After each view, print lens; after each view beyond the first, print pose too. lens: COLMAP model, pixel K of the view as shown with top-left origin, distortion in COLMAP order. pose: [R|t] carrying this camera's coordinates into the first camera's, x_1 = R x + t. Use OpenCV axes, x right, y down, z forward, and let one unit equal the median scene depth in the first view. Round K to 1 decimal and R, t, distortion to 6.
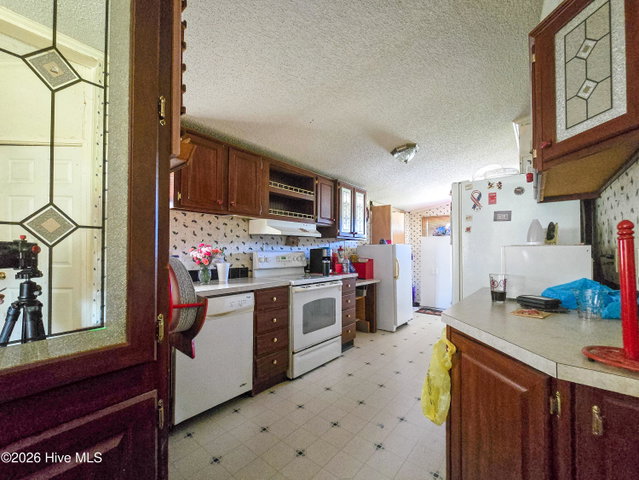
lens RADIAL K [[282.6, 0, 319.5], [0, 282.6, 240.0], [0, 0, 1]] dist [-0.000406, -0.000035]
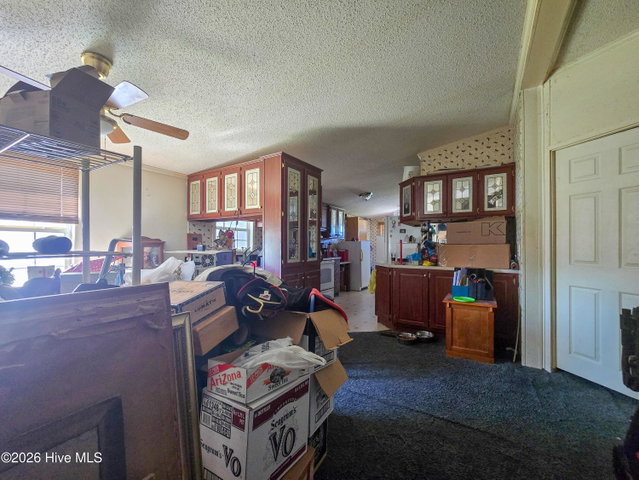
lens RADIAL K [[282.6, 0, 319.5], [0, 282.6, 240.0], [0, 0, 1]] dist [-0.000406, -0.000035]
pose [[0.992801, -0.001178, 0.119772, -0.195919], [-0.001374, 0.999774, 0.021217, -0.028531], [-0.119770, -0.021228, 0.992575, -0.707958]]
